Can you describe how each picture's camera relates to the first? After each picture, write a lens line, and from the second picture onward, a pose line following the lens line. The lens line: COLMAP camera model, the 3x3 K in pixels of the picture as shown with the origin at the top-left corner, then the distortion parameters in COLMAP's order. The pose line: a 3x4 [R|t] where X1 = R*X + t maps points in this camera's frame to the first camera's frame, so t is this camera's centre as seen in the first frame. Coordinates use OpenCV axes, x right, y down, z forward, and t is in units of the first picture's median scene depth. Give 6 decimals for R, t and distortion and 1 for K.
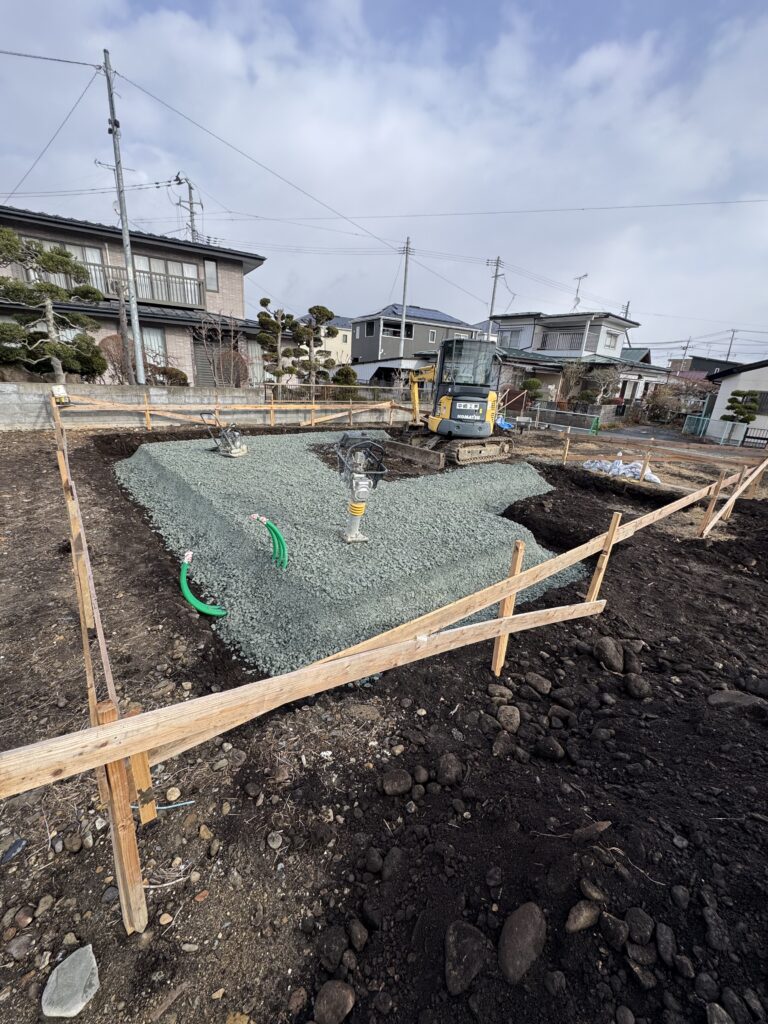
lens RADIAL K [[408.8, 0, 387.2], [0, 408.8, 513.4], [0, 0, 1]] dist [0.001371, -0.000375]
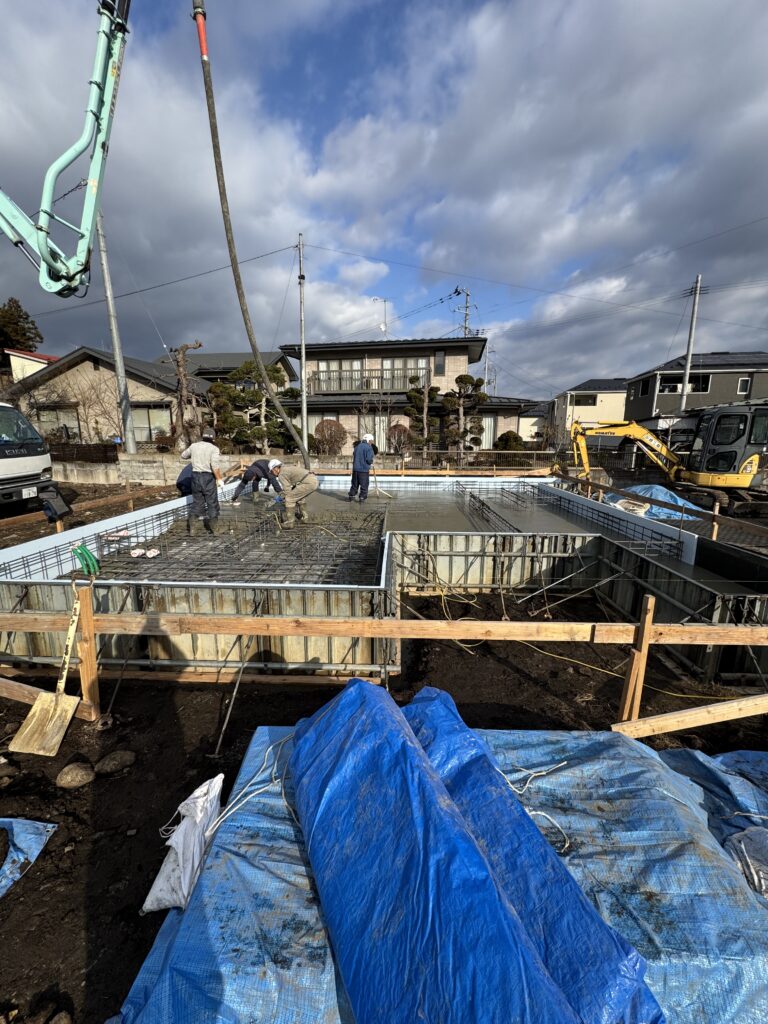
lens RADIAL K [[408.8, 0, 380.7], [0, 408.8, 511.9], [0, 0, 1]] dist [0.001371, -0.000375]
pose [[0.738167, 0.071488, -0.670819, 0.173967], [-0.183678, 0.978101, -0.097883, -0.020906], [0.649132, 0.195469, 0.735133, 0.092400]]
